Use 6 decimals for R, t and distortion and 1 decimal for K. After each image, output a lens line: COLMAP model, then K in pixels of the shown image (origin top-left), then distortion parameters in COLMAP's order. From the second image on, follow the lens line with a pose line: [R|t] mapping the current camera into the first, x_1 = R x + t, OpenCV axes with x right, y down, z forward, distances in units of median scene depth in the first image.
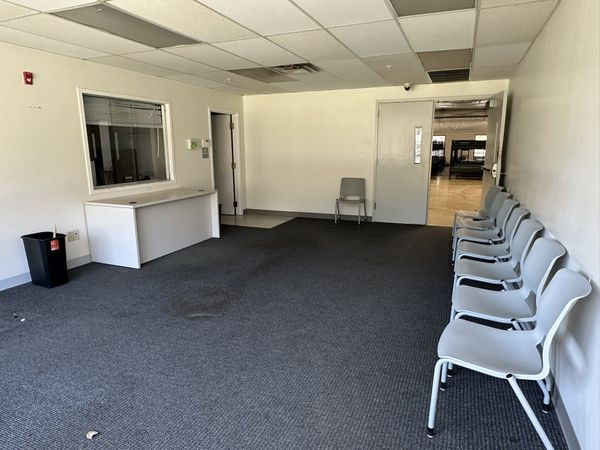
lens RADIAL K [[386.2, 0, 300.1], [0, 386.2, 224.1], [0, 0, 1]] dist [0.000076, 0.000043]
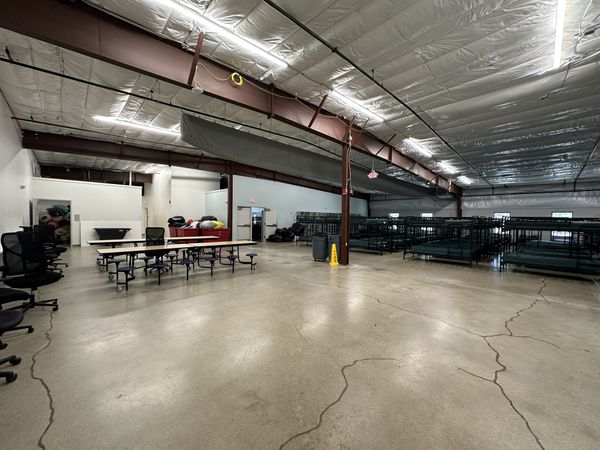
lens RADIAL K [[239.2, 0, 300.4], [0, 239.2, 221.5], [0, 0, 1]] dist [-0.001782, 0.001025]
pose [[0.918452, 0.012256, -0.395343, 0.135593], [-0.087996, 0.980802, -0.174025, -0.059629], [0.385620, 0.194622, 0.901898, 0.275503]]
